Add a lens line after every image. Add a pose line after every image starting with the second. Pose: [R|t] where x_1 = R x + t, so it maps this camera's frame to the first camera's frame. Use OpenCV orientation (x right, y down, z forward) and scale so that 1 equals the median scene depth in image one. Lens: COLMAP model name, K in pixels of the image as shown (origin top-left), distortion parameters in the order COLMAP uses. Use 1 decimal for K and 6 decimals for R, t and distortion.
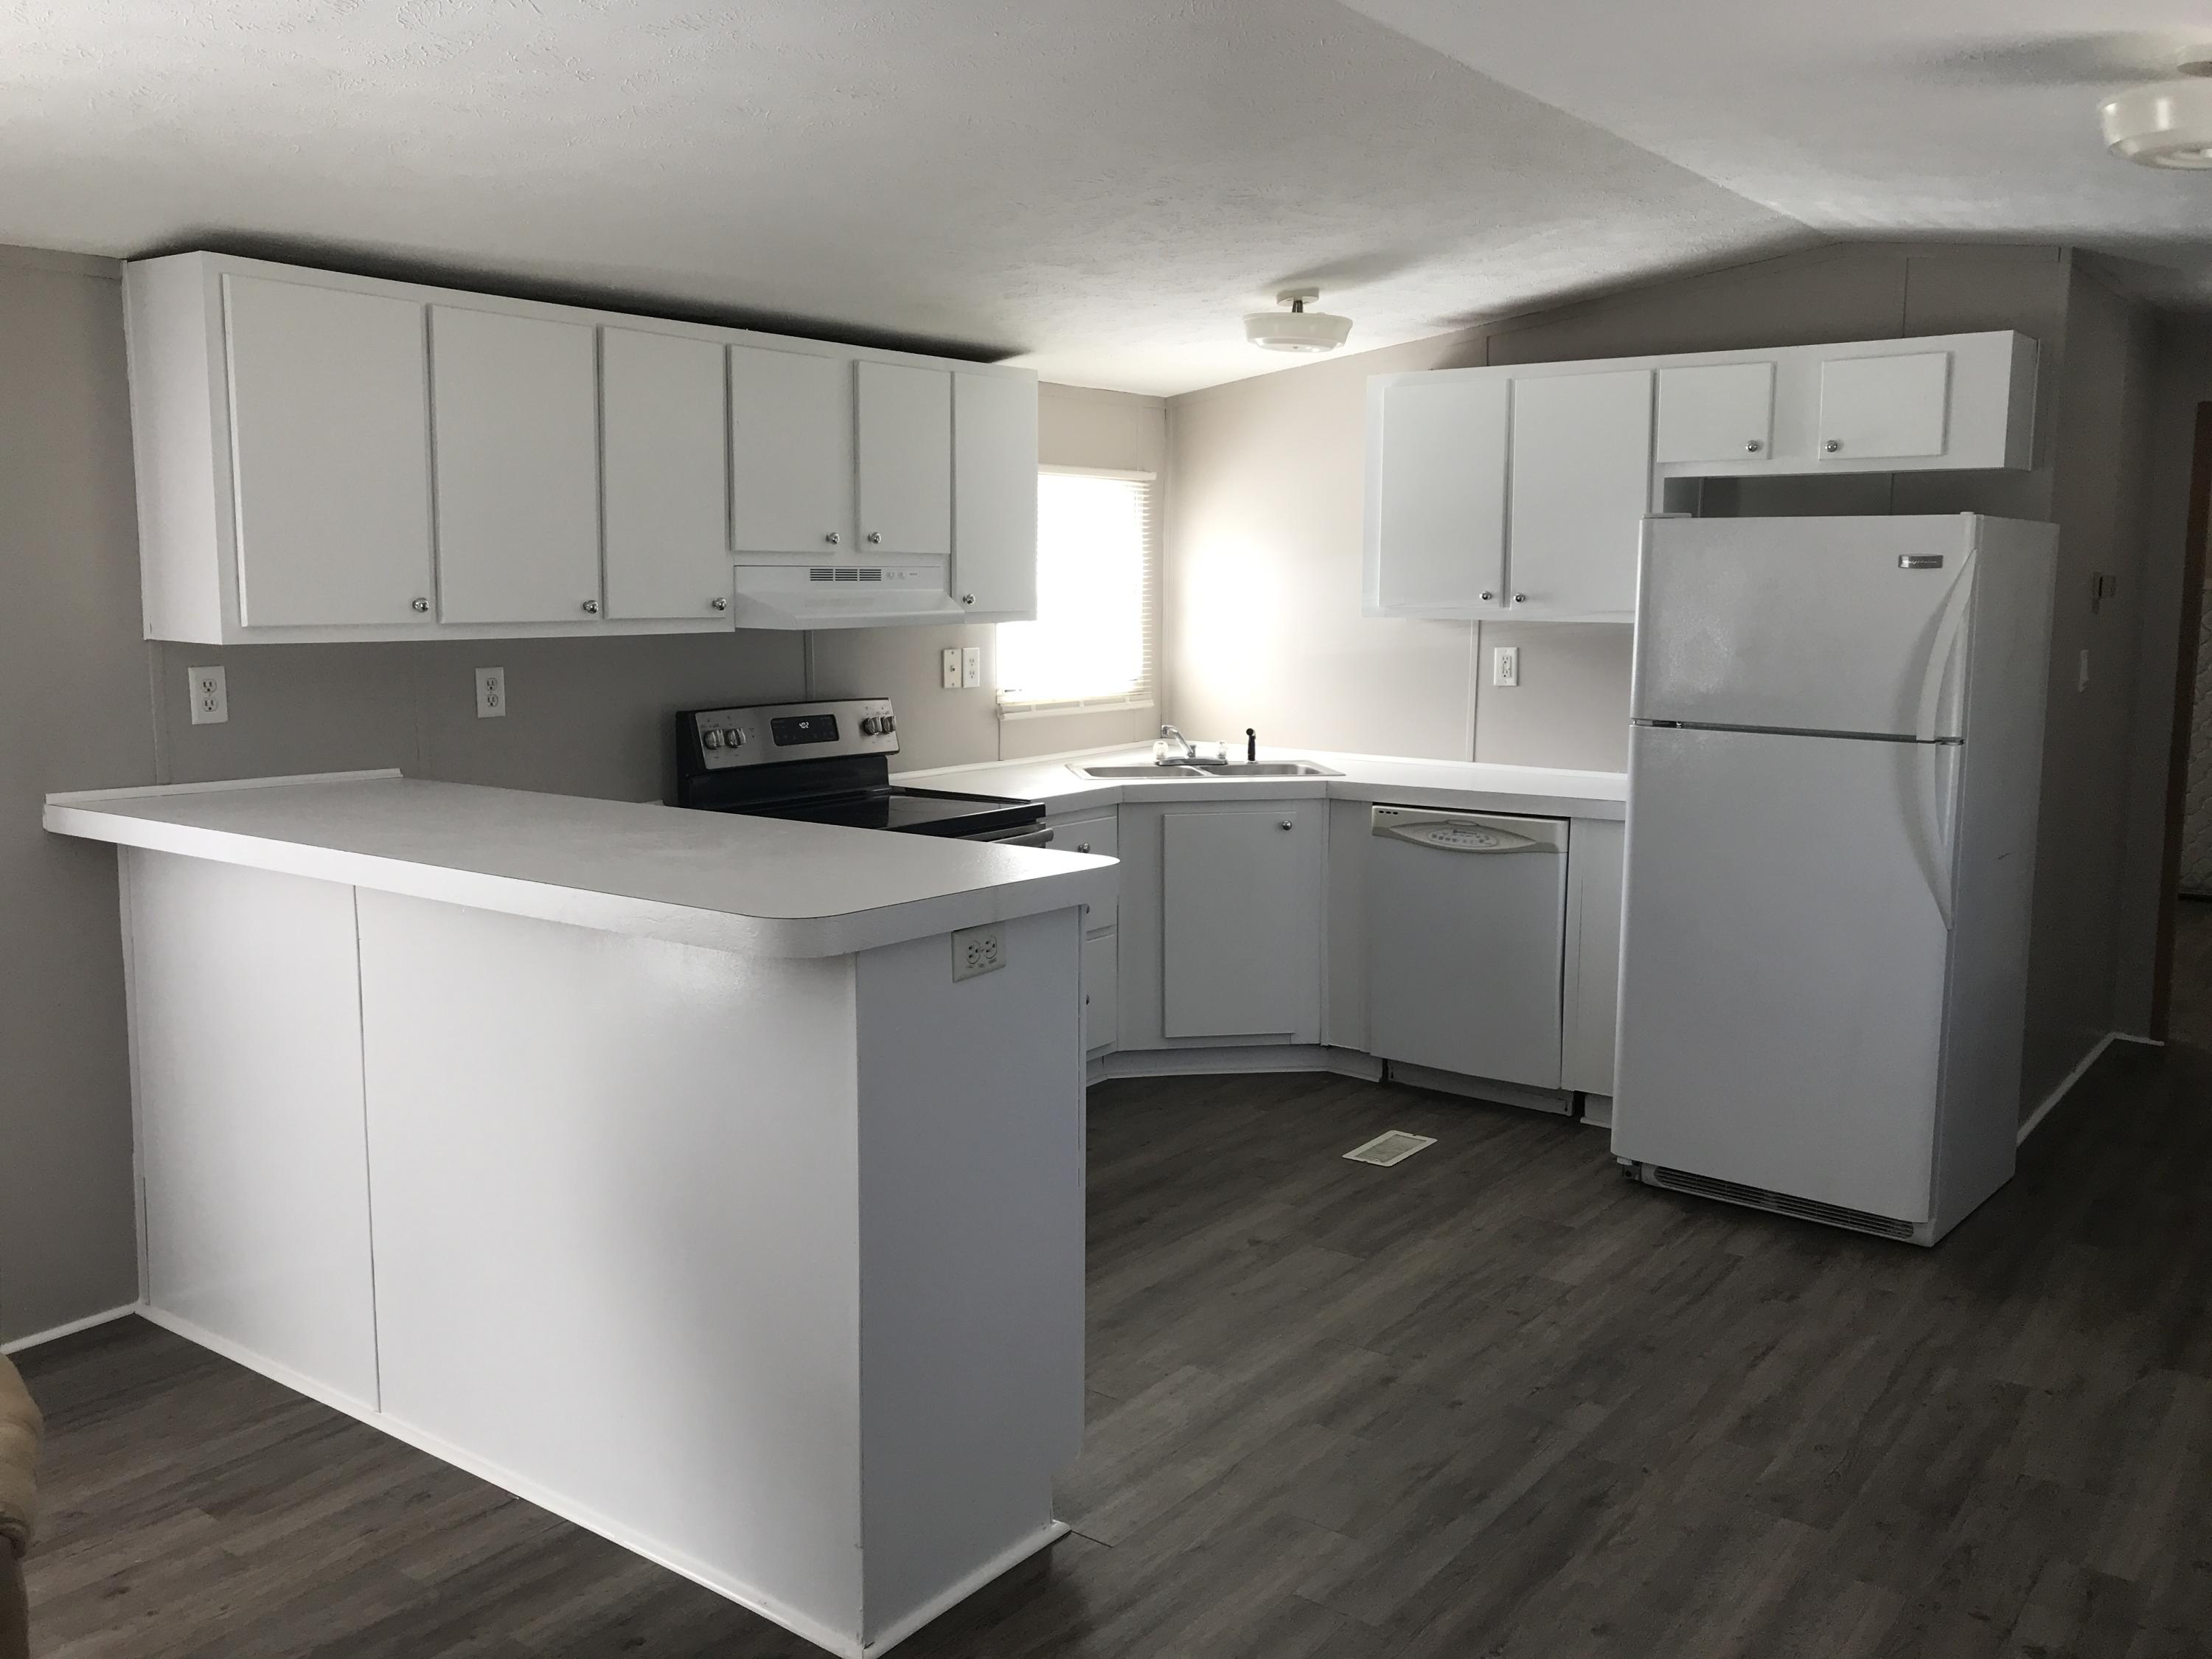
lens RADIAL K [[1763.8, 0, 1106.0], [0, 1763.8, 829.5], [0, 0, 1]] dist [0.057966, -0.176290]
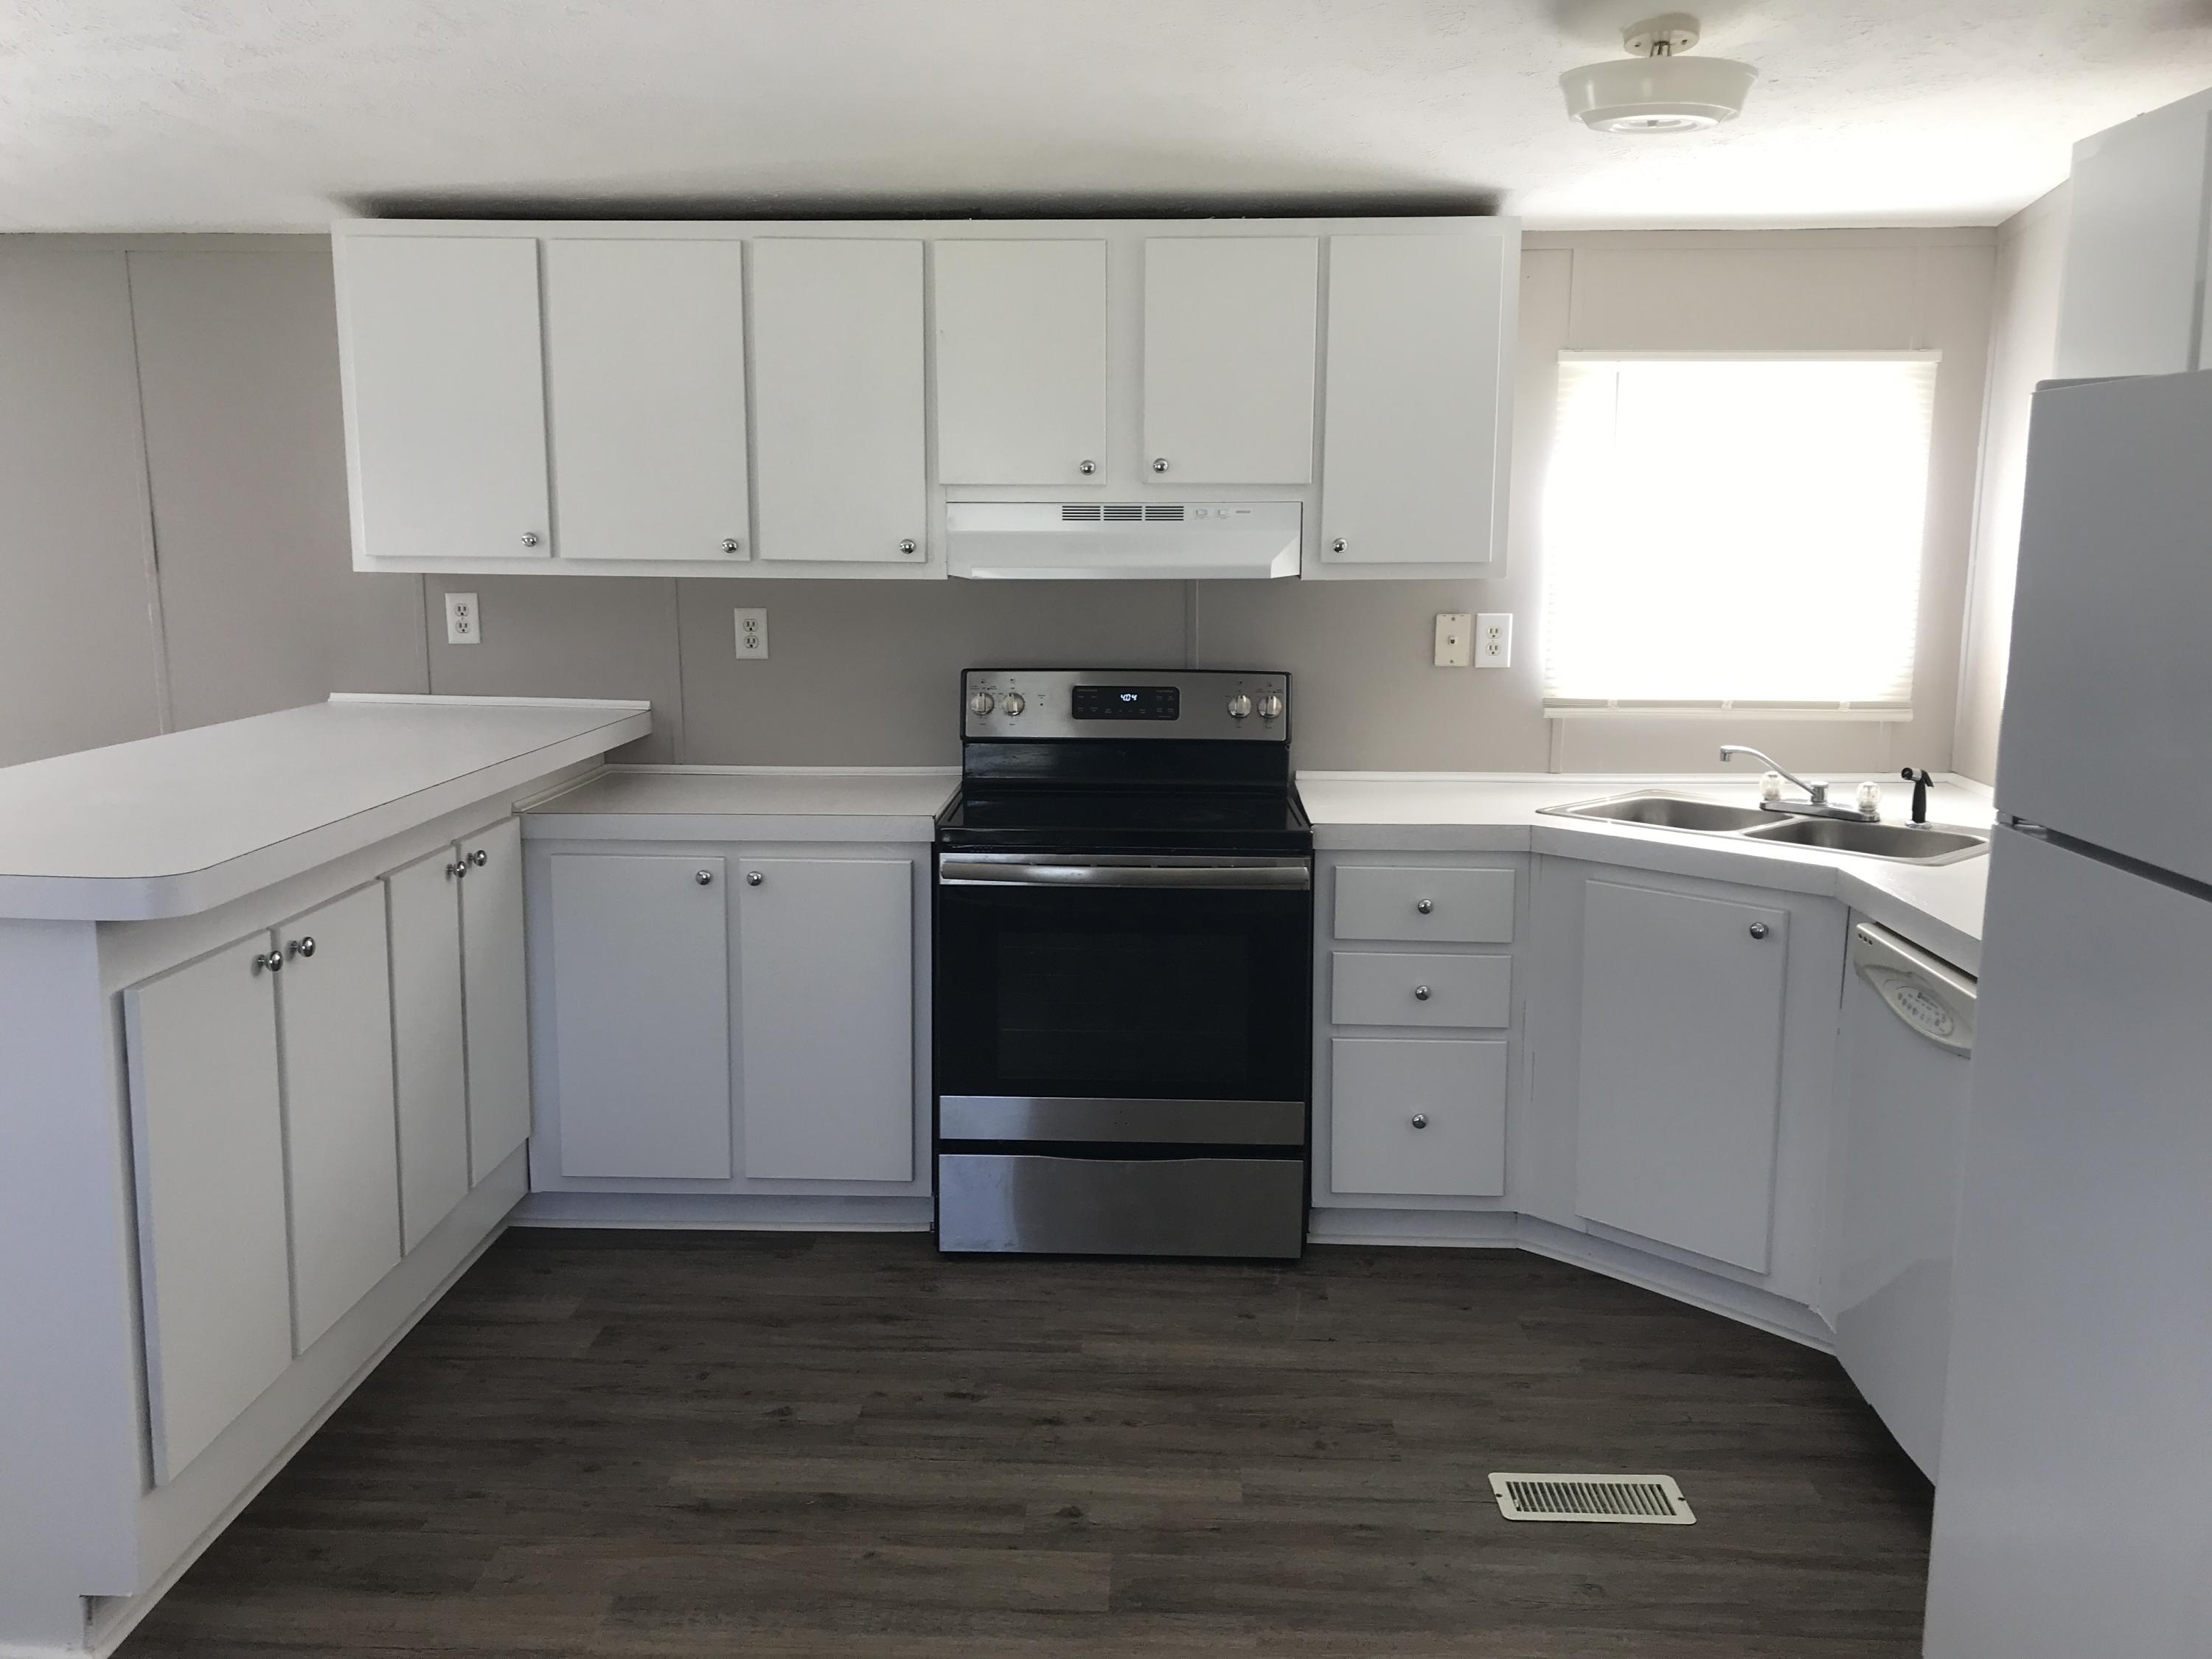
lens RADIAL K [[1809.7, 0, 1106.0], [0, 1809.7, 829.5], [0, 0, 1]] dist [0.108972, -0.278966]
pose [[0.581886, 0.138168, -0.801448, 0.535290], [-0.117933, 0.989382, 0.084943, -0.072009], [0.804674, 0.045091, 0.592002, 0.520241]]
